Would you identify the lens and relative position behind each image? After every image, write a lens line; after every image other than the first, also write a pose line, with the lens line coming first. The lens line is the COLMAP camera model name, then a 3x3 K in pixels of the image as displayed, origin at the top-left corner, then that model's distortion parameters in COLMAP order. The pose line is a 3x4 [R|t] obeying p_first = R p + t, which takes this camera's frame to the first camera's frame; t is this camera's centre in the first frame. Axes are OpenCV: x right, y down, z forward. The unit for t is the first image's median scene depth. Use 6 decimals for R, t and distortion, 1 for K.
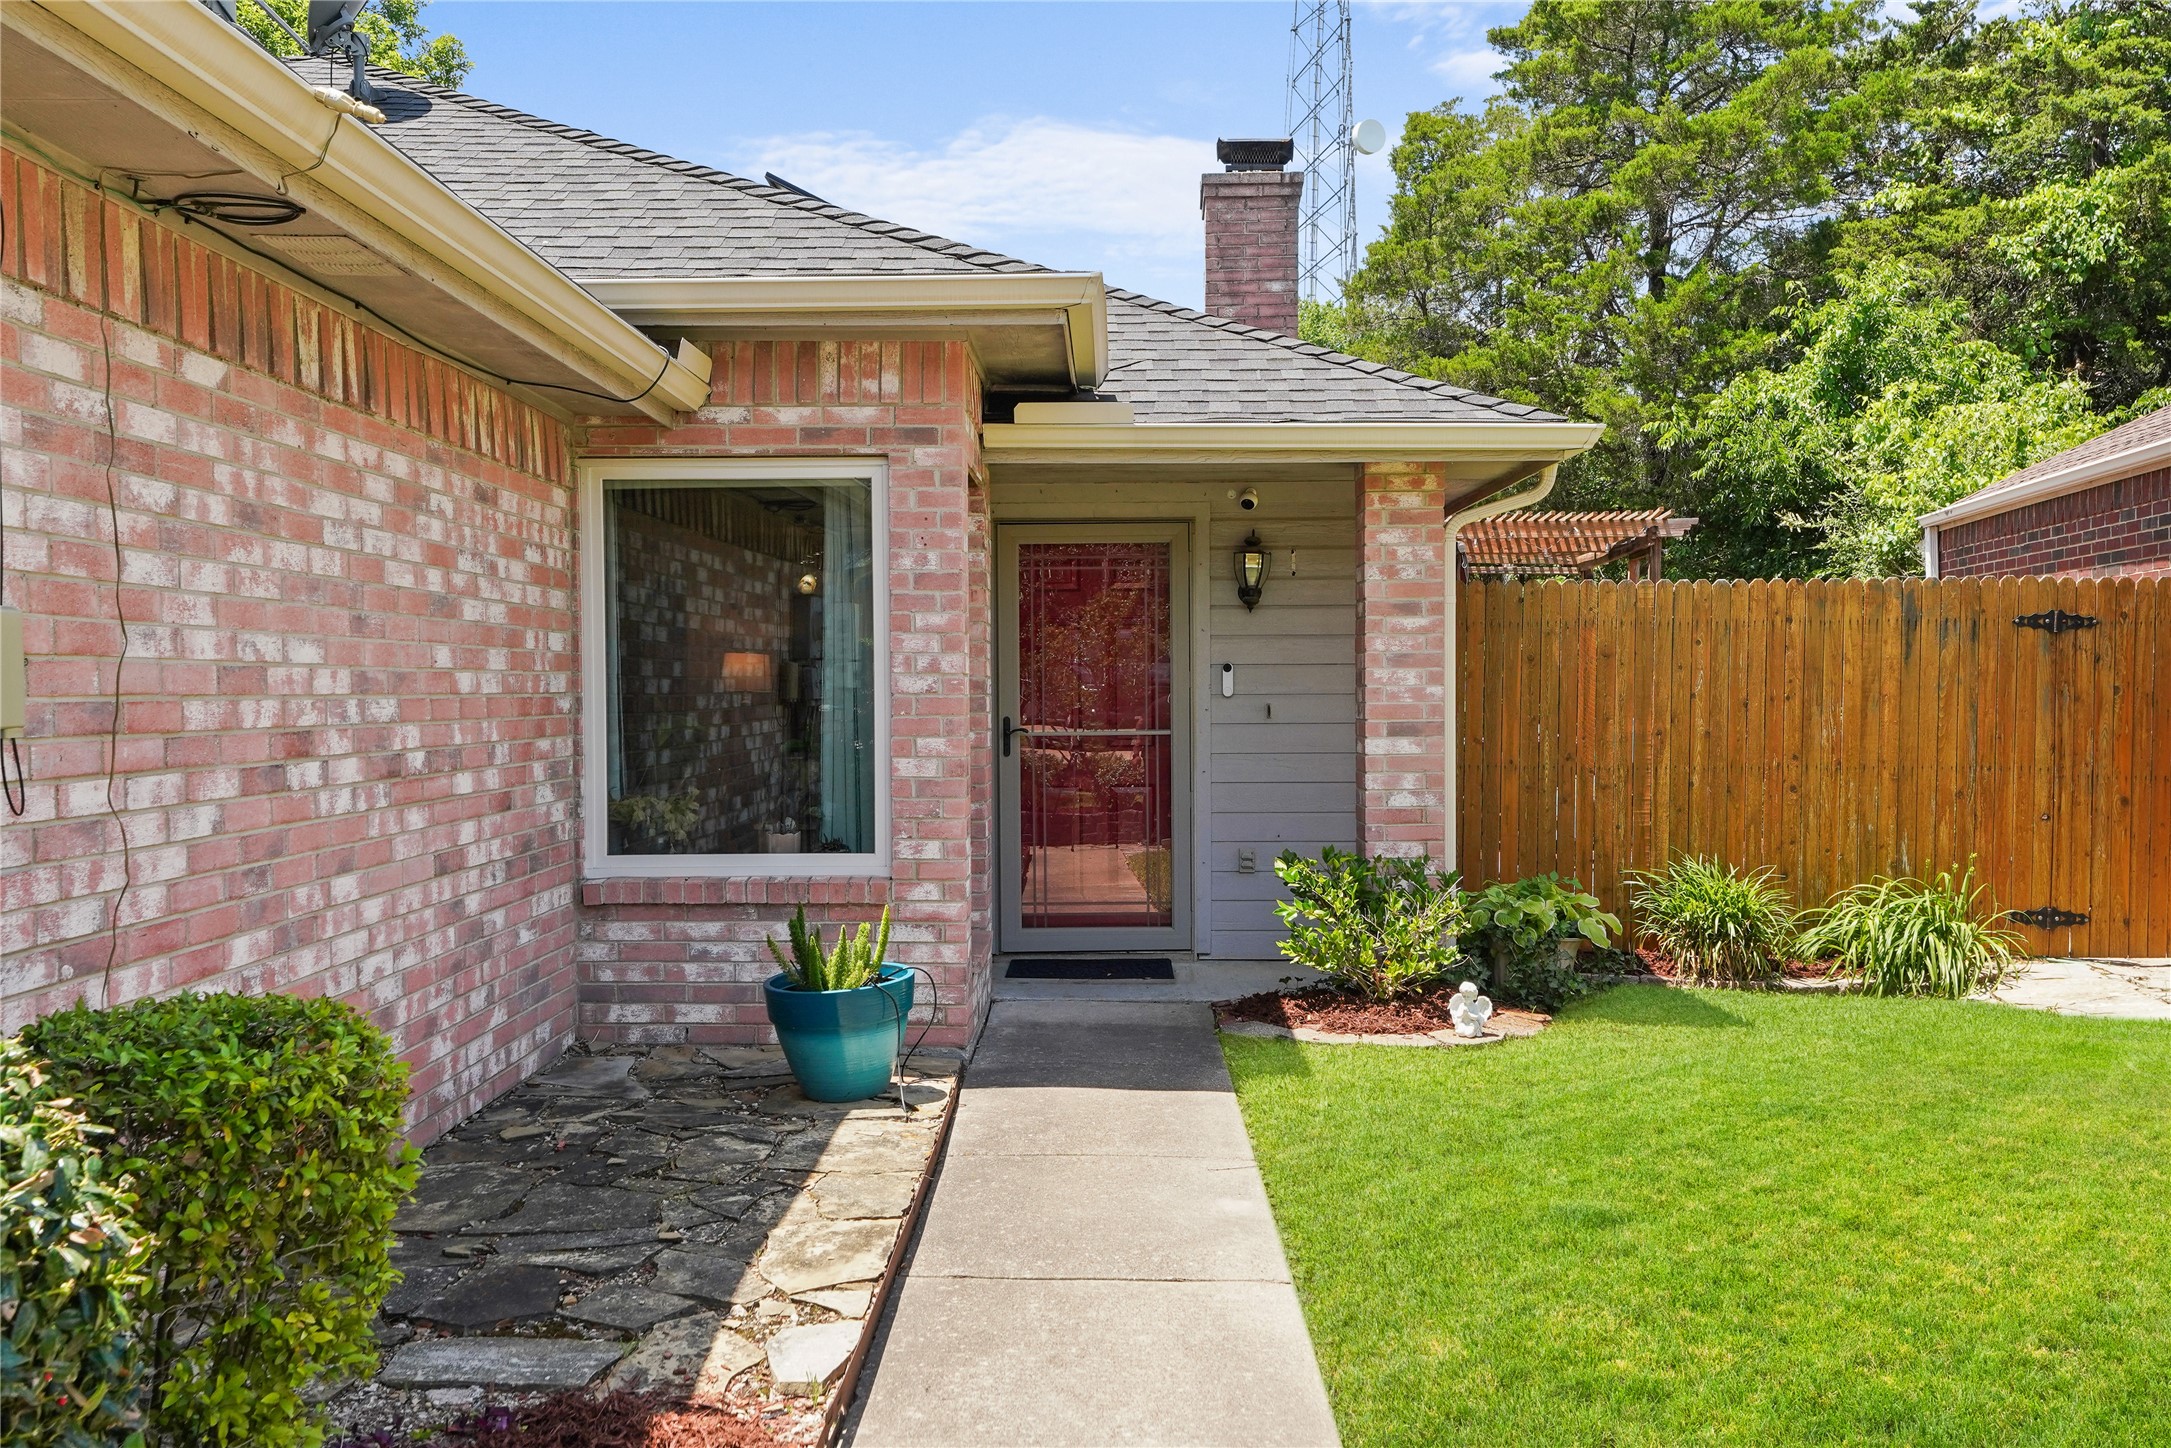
lens RADIAL K [[1994.7, 0, 1082.5], [0, 1994.7, 731.4], [0, 0, 1]] dist [0.046771, 0.000000]
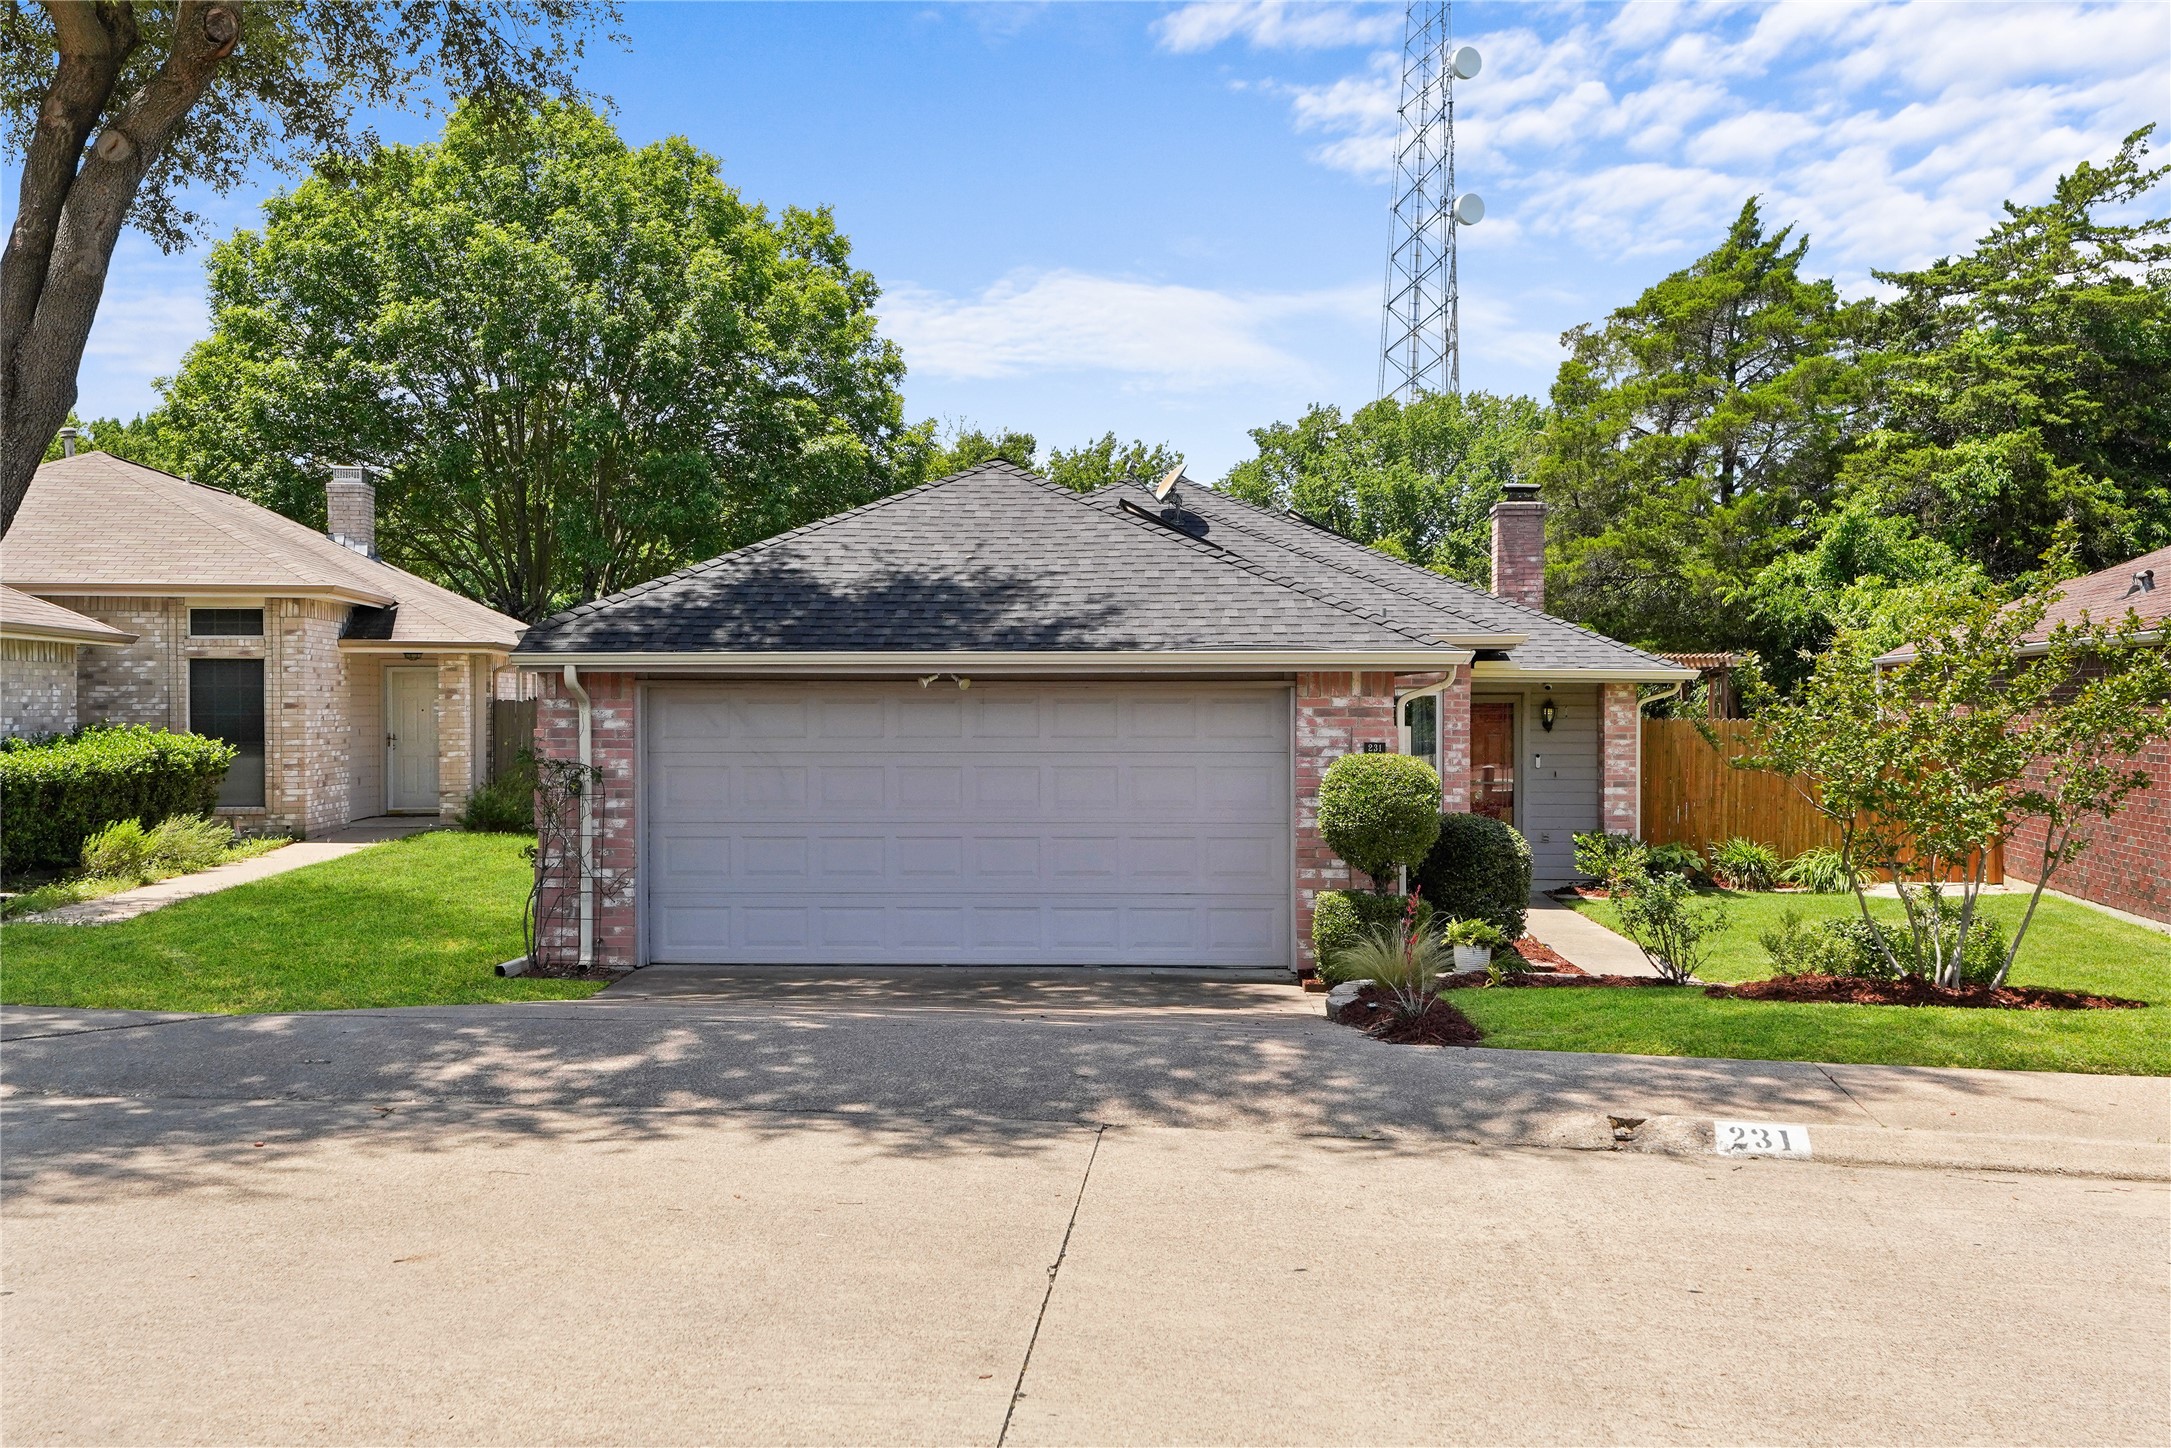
lens RADIAL K [[2069.8, 0, 1087.9], [0, 2069.8, 713.2], [0, 0, 1]] dist [0.114236, 0.000000]
pose [[0.999788, 0.008138, -0.018888, -0.217062], [-0.008328, 0.999915, -0.010016, -0.027537], [0.018805, 0.010171, 0.999771, -0.775922]]
